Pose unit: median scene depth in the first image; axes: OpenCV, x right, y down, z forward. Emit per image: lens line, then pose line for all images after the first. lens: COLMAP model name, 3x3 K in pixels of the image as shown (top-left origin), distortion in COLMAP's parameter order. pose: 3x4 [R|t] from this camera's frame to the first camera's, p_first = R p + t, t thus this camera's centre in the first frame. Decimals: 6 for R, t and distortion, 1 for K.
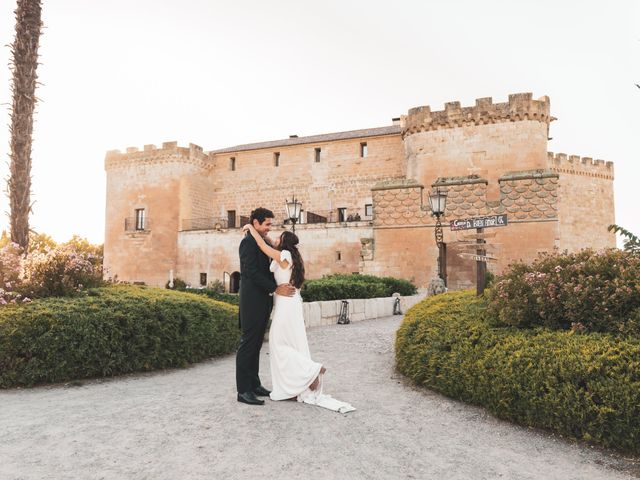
lens RADIAL K [[481.5, 0, 320.0], [0, 481.5, 240.0], [0, 0, 1]] dist [-0.008641, 0.000594]
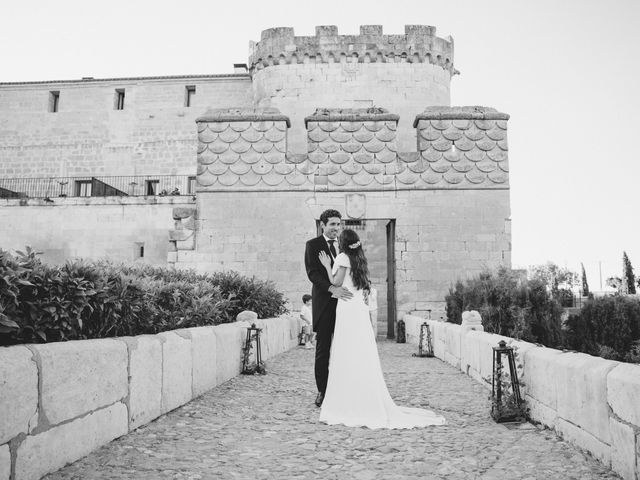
lens RADIAL K [[512.0, 0, 320.0], [0, 512.0, 240.0], [0, 0, 1]] dist [-0.084946, 0.005673]
pose [[0.942944, 0.039822, 0.330562, 0.046227], [-0.030593, 0.998984, -0.033076, 0.039180], [-0.331543, 0.021076, 0.943205, 0.358956]]
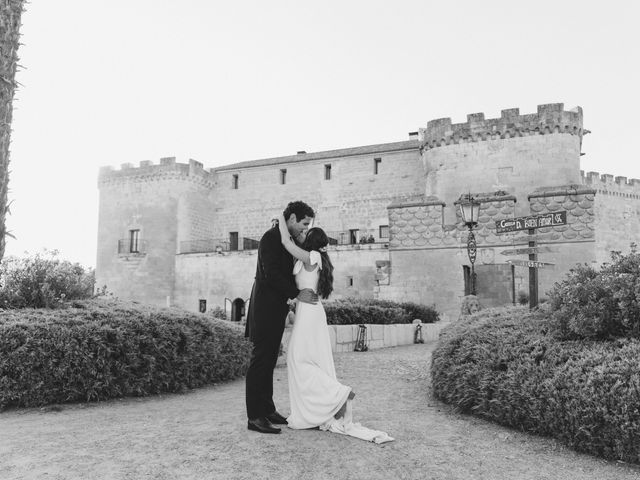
lens RADIAL K [[519.0, 0, 322.1], [0, 519.0, 256.2], [0, 0, 1]] dist [-0.004050, -0.005732]
pose [[0.999926, 0.003835, -0.011521, -0.005002], [-0.004085, 0.999755, -0.021740, 0.008174], [0.011435, 0.021786, 0.999697, 0.015223]]
